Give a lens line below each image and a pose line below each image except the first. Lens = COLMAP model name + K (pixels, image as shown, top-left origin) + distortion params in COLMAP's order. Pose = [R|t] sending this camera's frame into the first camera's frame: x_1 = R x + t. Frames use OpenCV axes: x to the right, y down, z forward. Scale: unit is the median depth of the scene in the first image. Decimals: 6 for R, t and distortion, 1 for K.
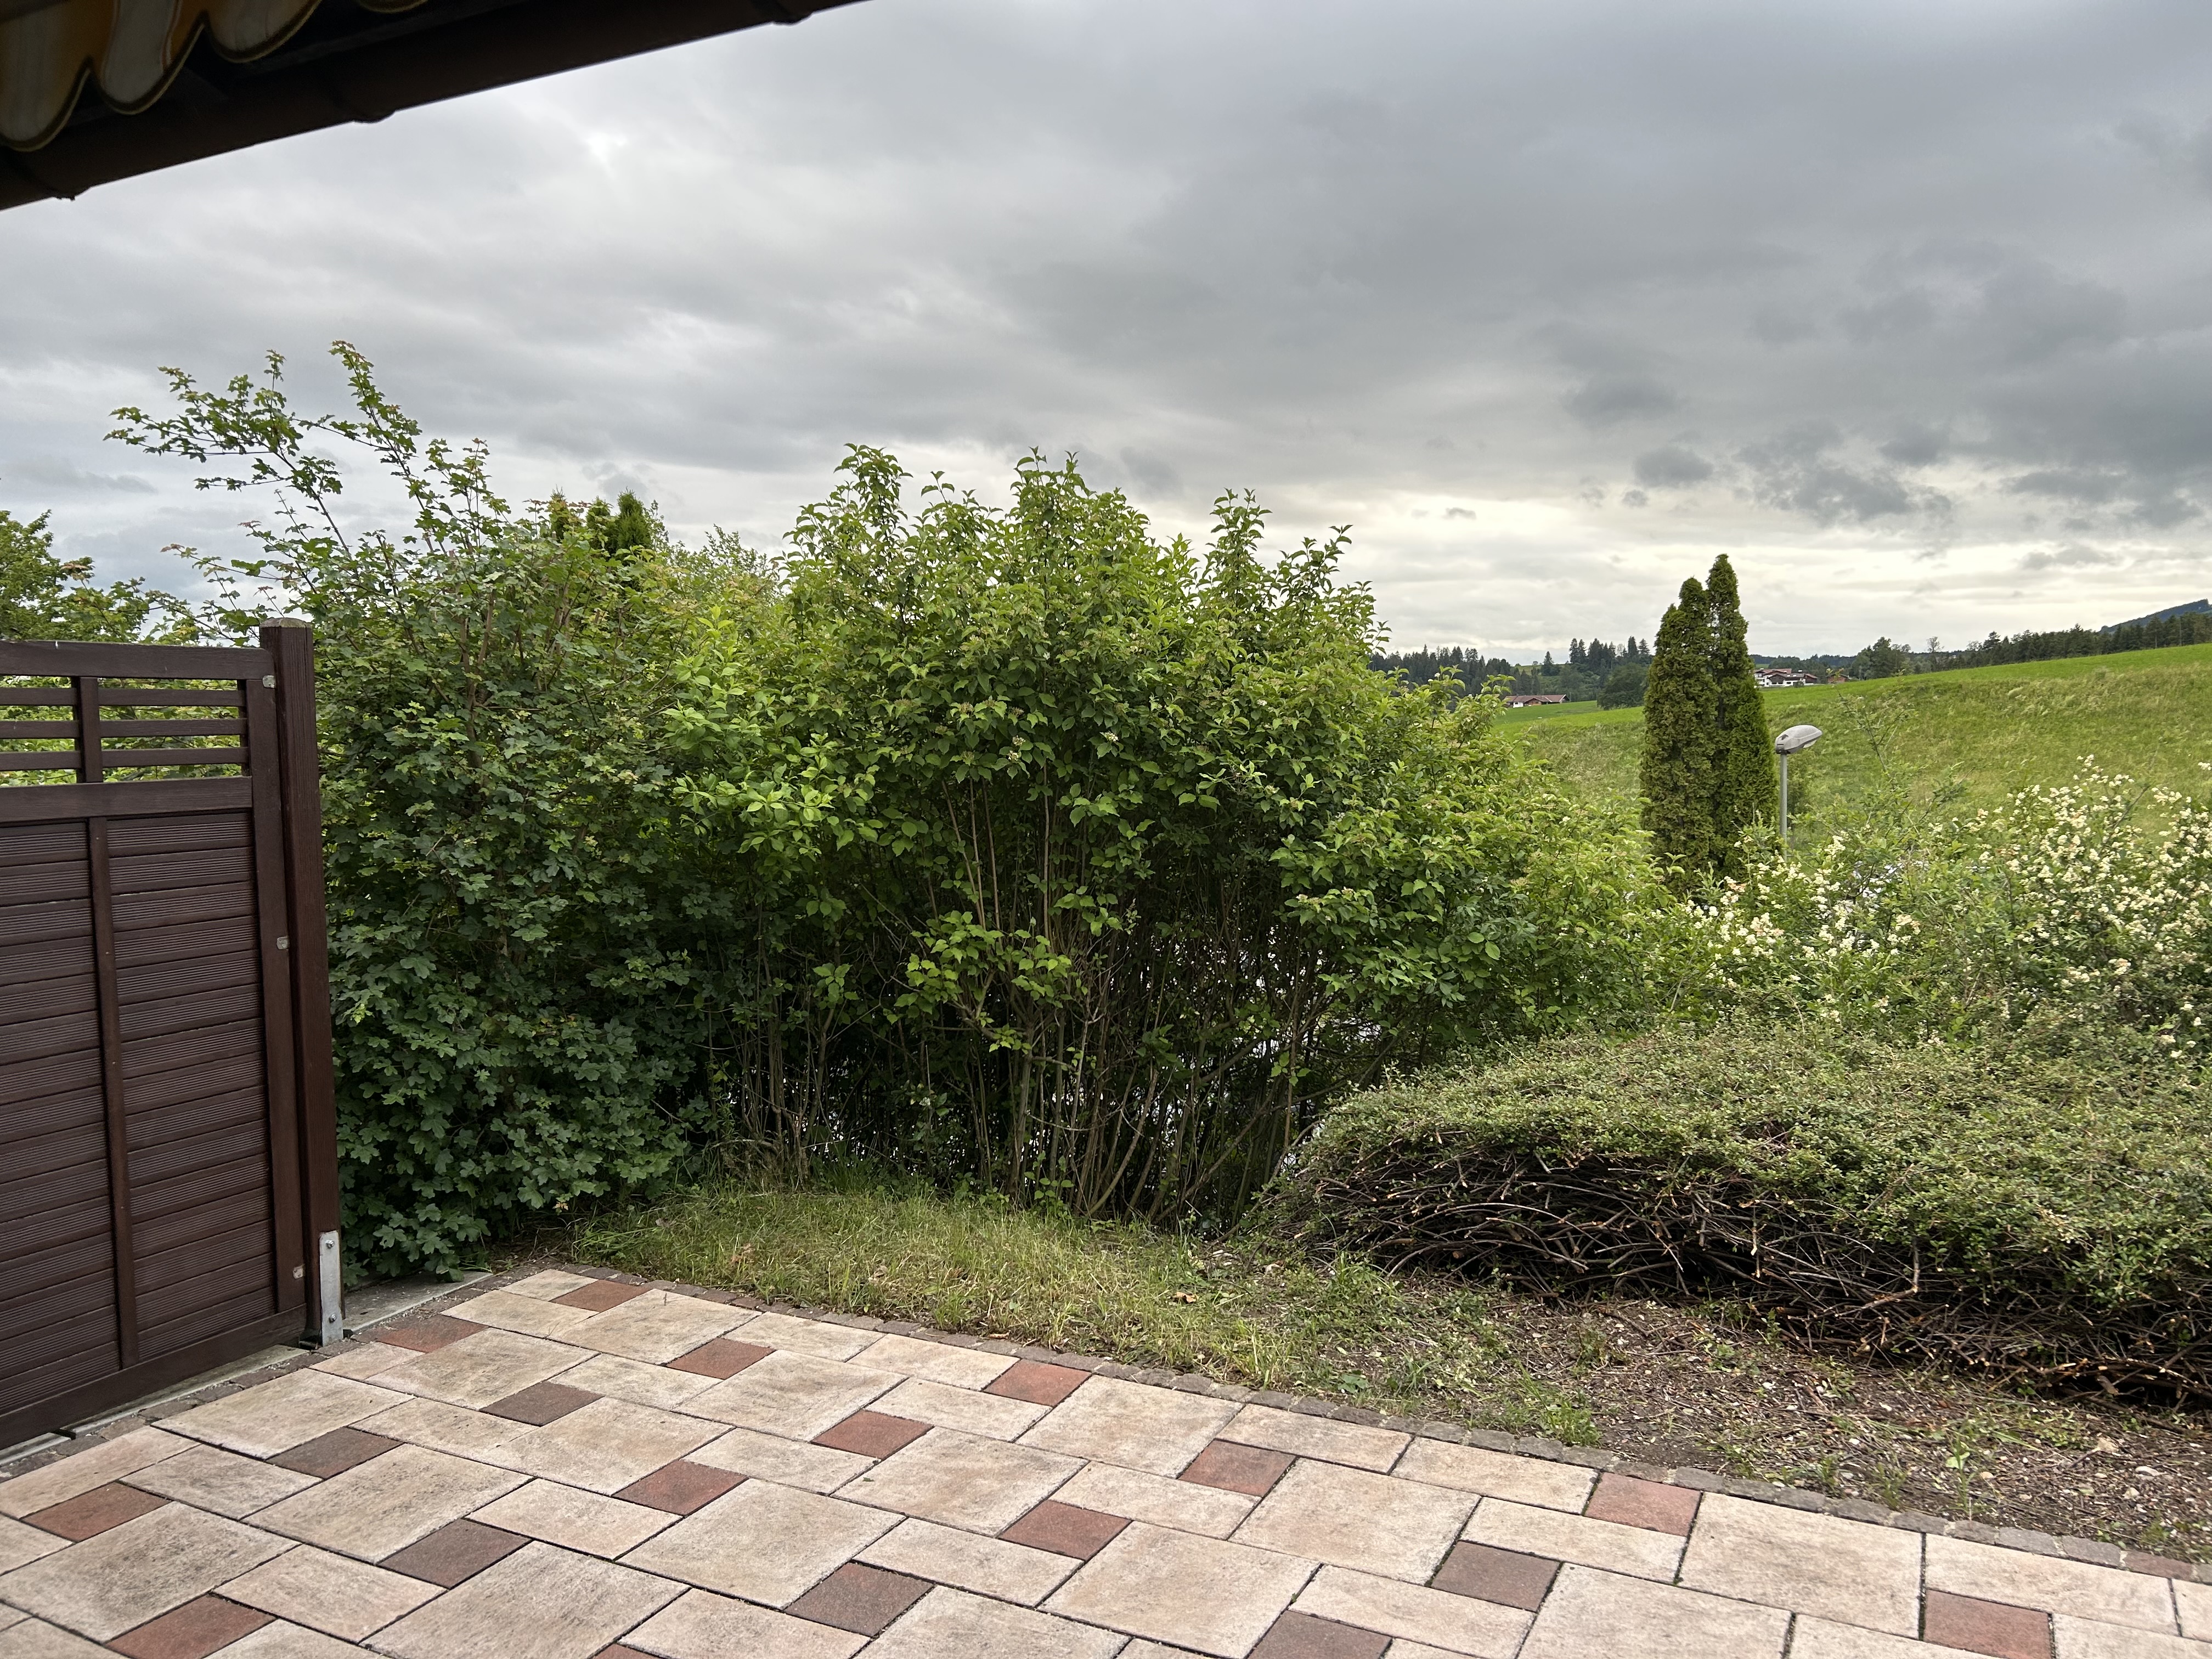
lens RADIAL K [[1661.4, 0, 1103.3], [0, 1661.4, 840.3], [0, 0, 1]] dist [0.044776, -0.053974]
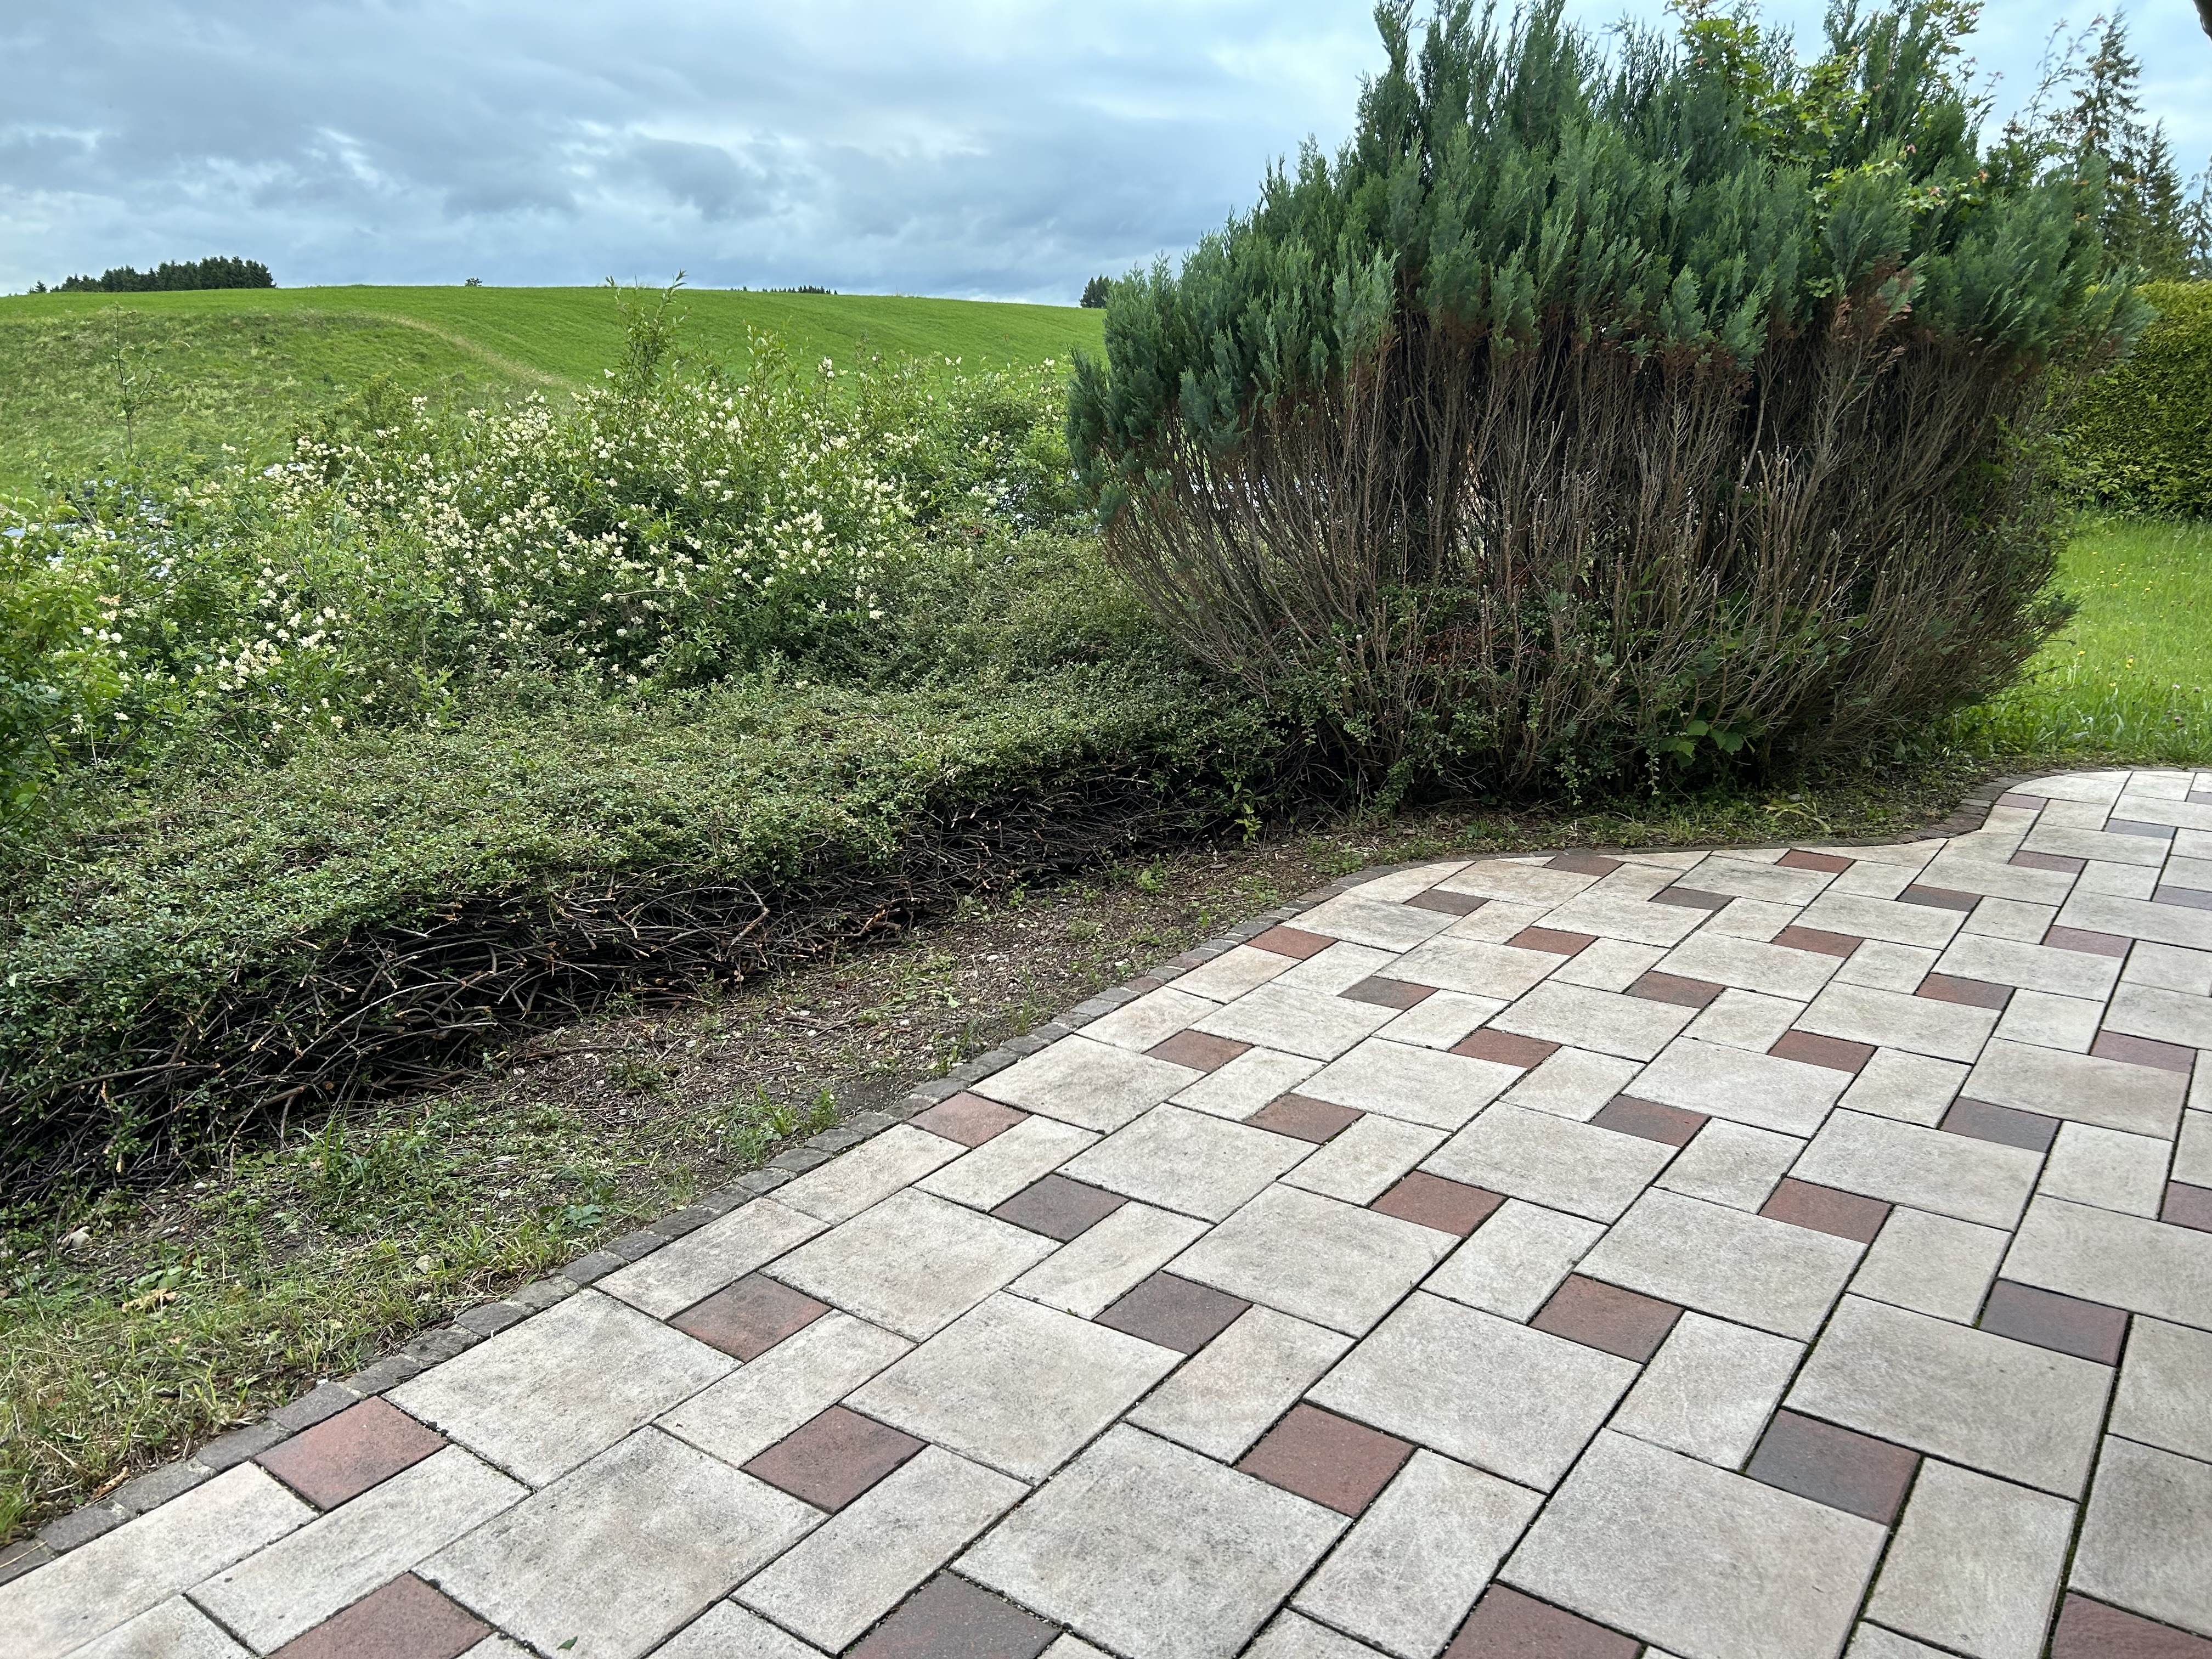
lens RADIAL K [[1661.4, 0, 1110.2], [0, 1661.4, 821.6], [0, 0, 1]] dist [0.044776, -0.053974]
pose [[0.141062, -0.235266, 0.961640, -0.563296], [0.080714, 0.970852, 0.225680, -0.020247], [-0.986705, 0.045782, 0.155940, 0.639546]]
